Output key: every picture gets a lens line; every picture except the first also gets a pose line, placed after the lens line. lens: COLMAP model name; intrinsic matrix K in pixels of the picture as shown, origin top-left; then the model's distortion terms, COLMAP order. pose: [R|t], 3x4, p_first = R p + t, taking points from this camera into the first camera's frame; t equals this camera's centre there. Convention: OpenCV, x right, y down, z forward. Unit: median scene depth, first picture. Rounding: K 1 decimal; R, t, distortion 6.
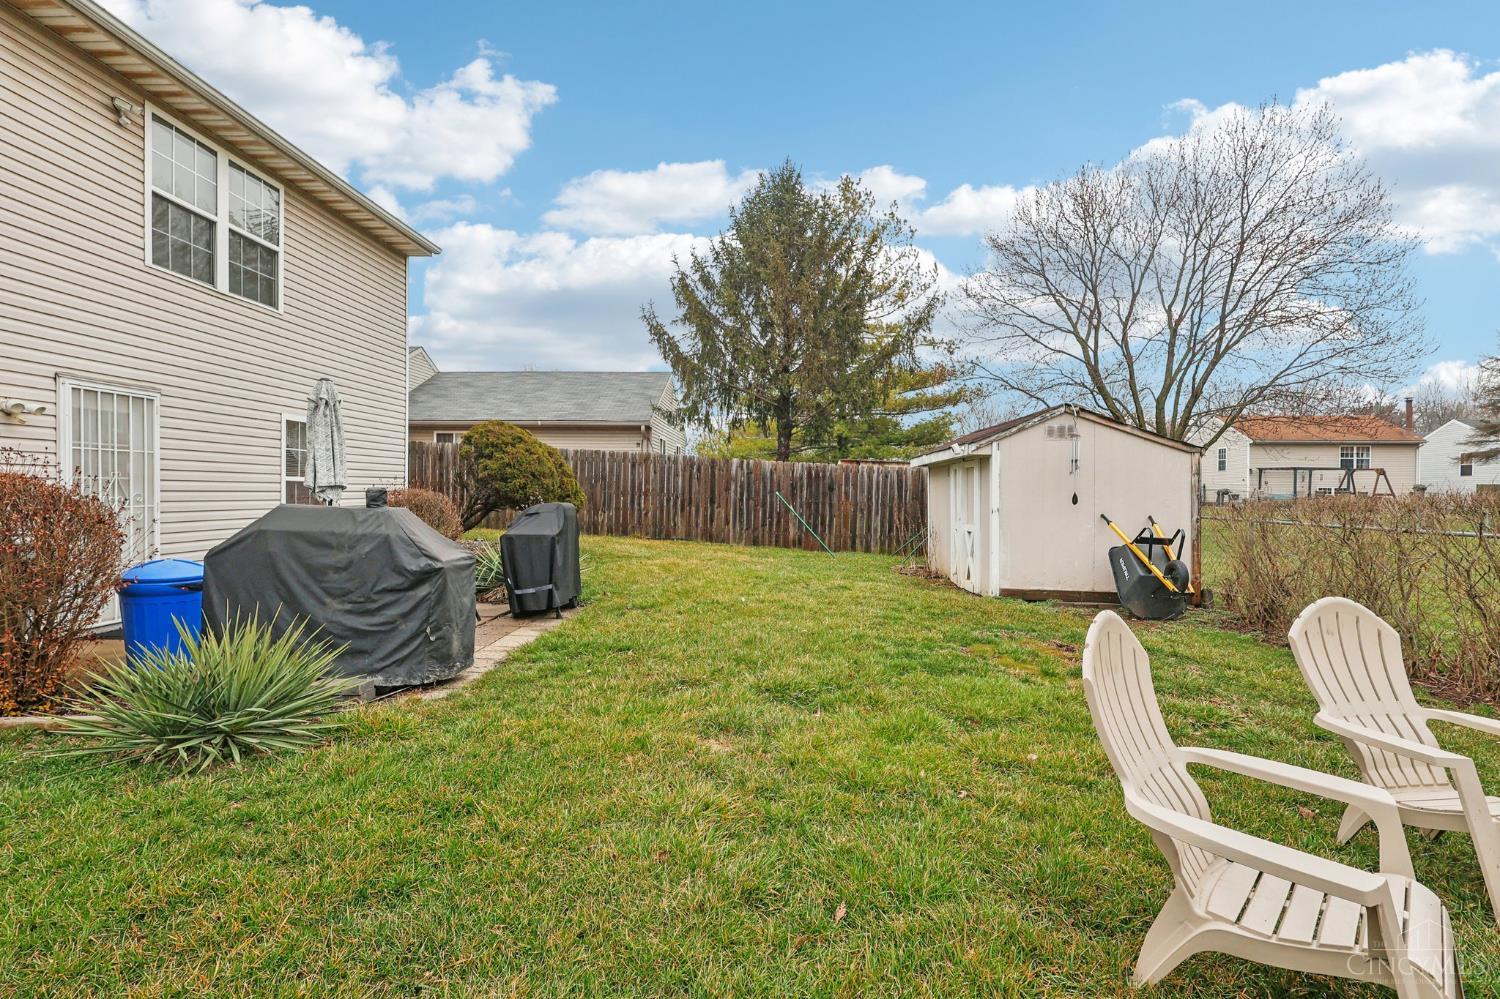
lens RADIAL K [[707.3, 0, 747.1], [0, 707.3, 496.2], [0, 0, 1]] dist [-0.000198, 0.001333]
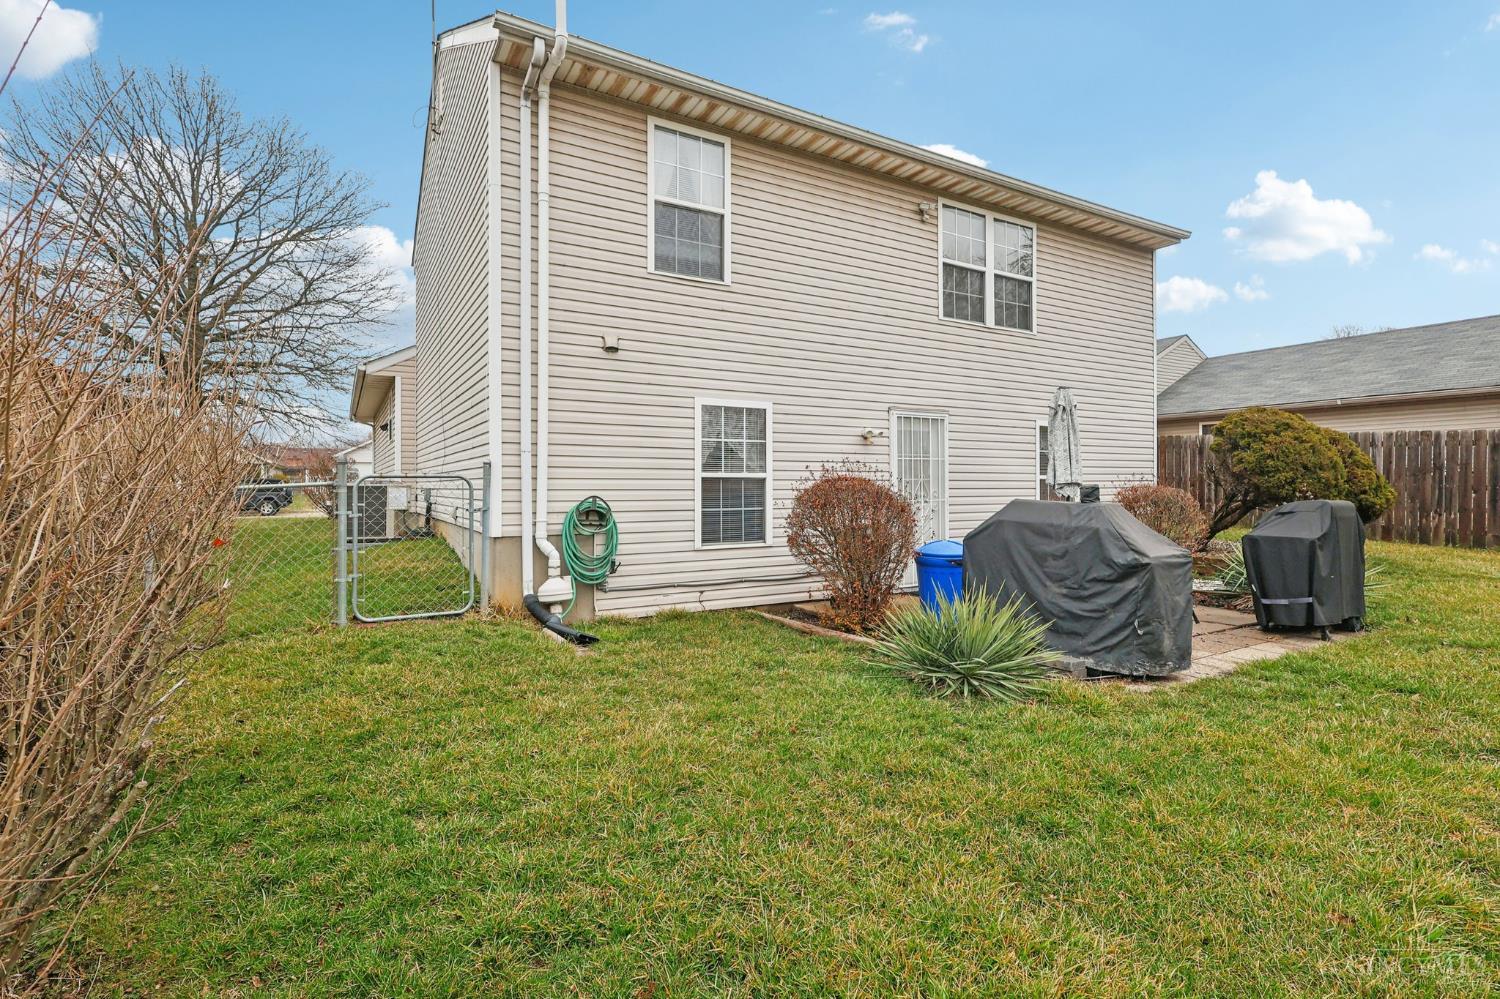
lens RADIAL K [[710.6, 0, 746.7], [0, 710.6, 481.1], [0, 0, 1]] dist [-0.000021, 0.000414]
pose [[0.536850, -0.013374, -0.843571, 0.084596], [-0.000100, 0.999873, -0.015916, -0.000074], [0.843677, 0.008629, 0.536781, -0.022069]]
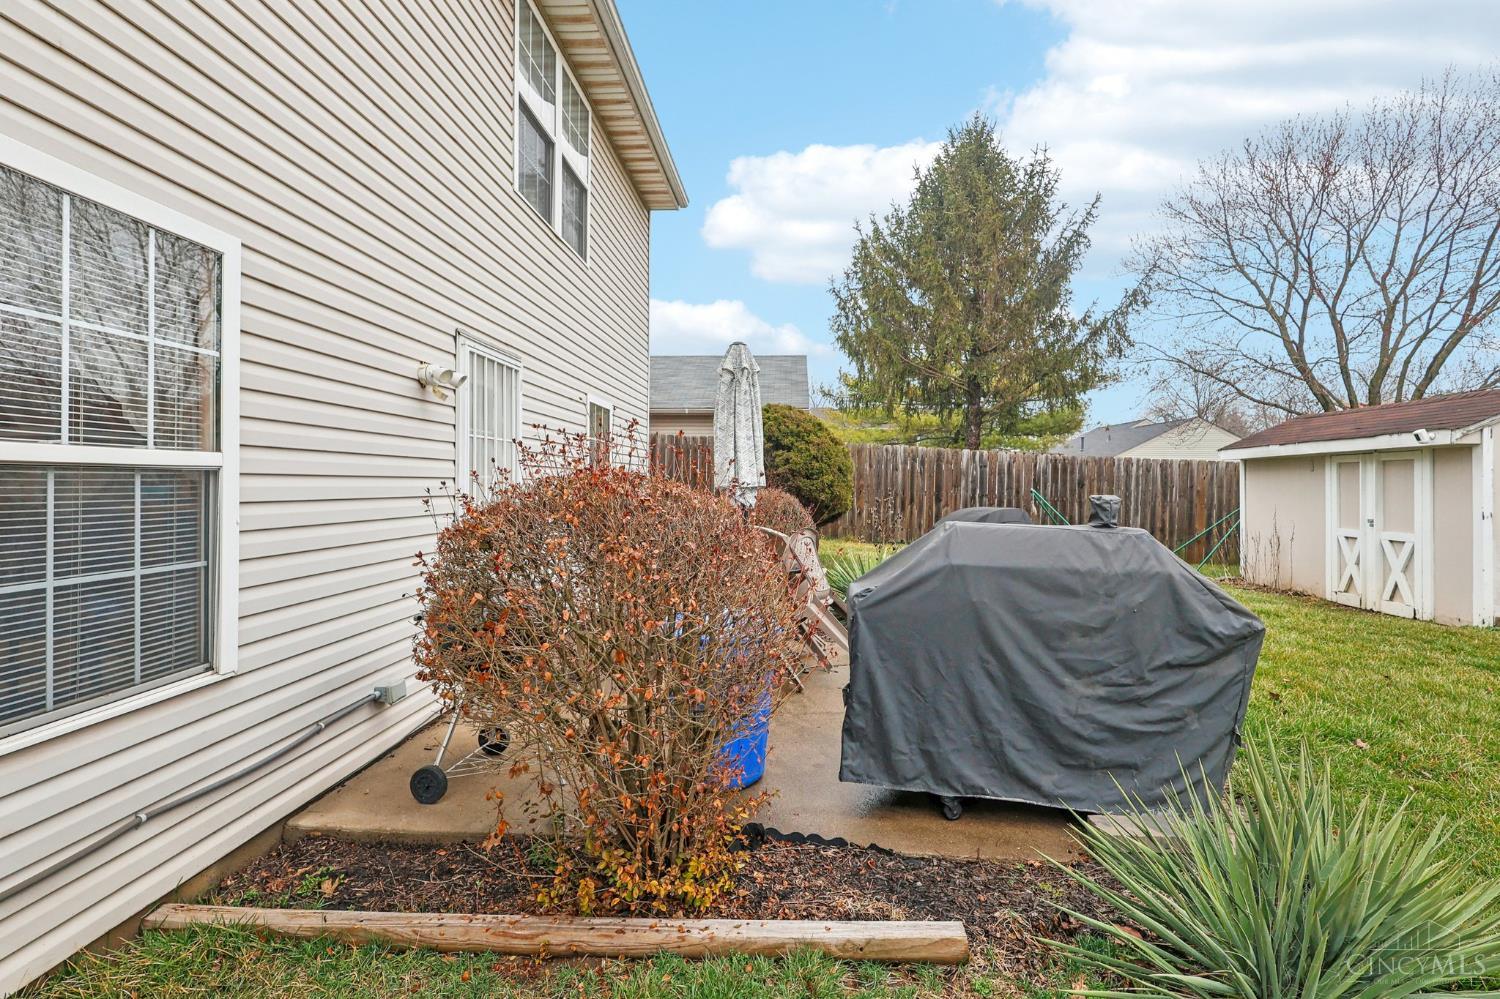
lens RADIAL K [[716.4, 0, 747.5], [0, 716.4, 489.1], [0, 0, 1]] dist [0.002365, 0.000562]
pose [[0.999686, 0.000457, -0.025036, -0.615038], [-0.000429, 0.999999, 0.001152, -0.014044], [0.025036, -0.001141, 0.999686, 0.267588]]
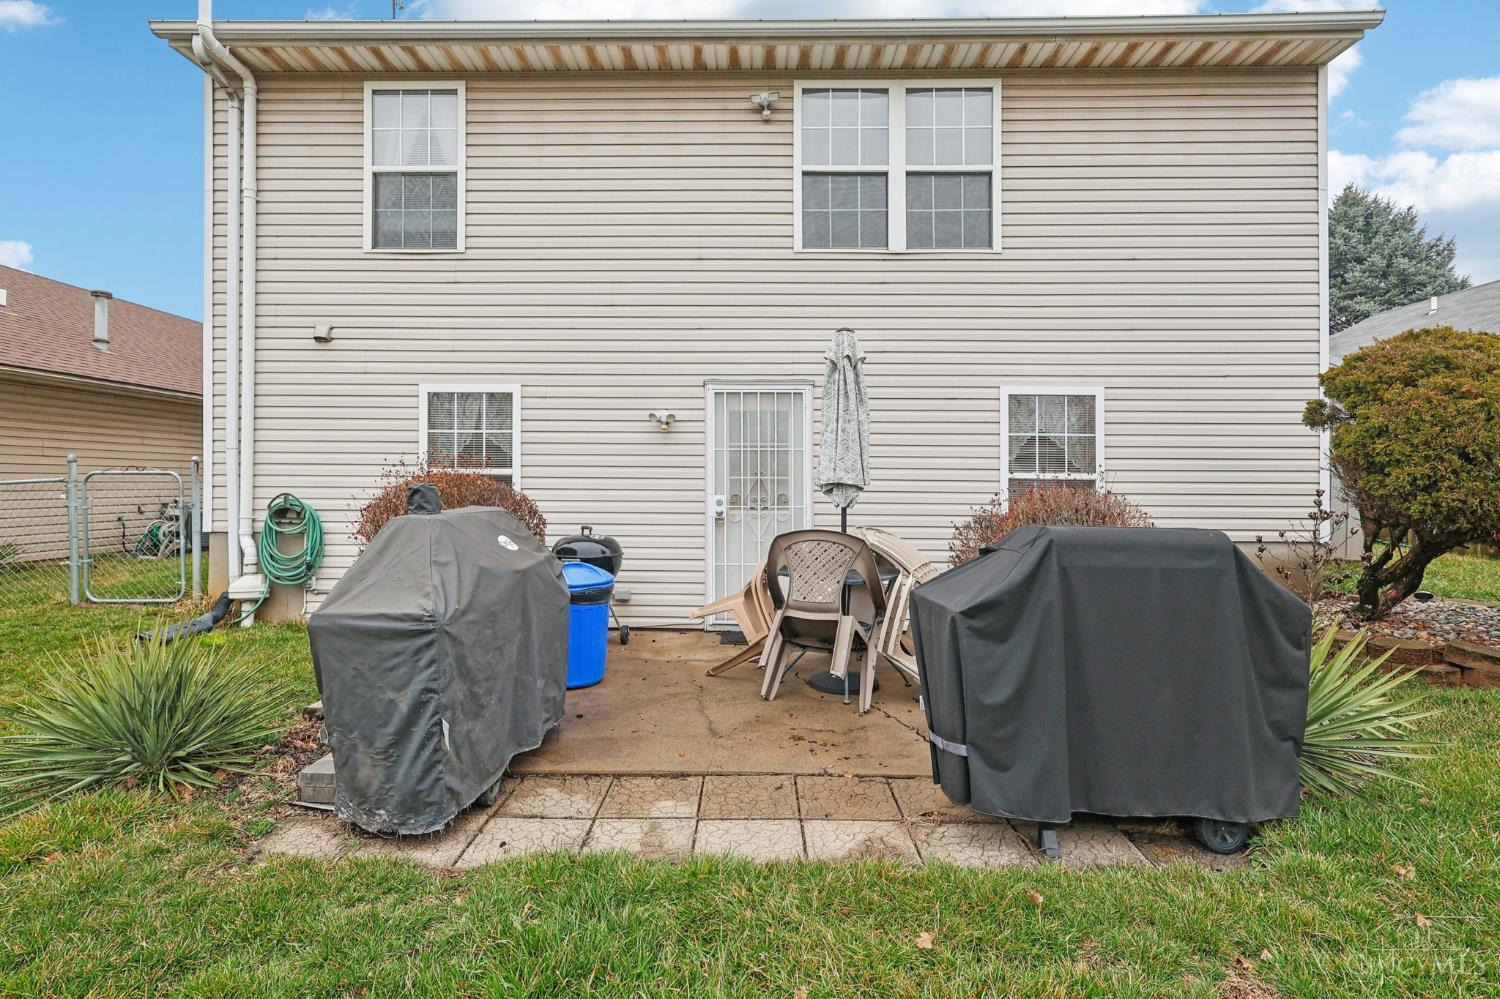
lens RADIAL K [[725.1, 0, 751.3], [0, 725.1, 481.8], [0, 0, 1]] dist [-0.001328, 0.000601]
pose [[0.018744, -0.011587, -0.999757, 0.120700], [-0.013475, 0.999839, -0.011840, -0.007705], [0.999734, 0.013693, 0.018585, 0.969753]]
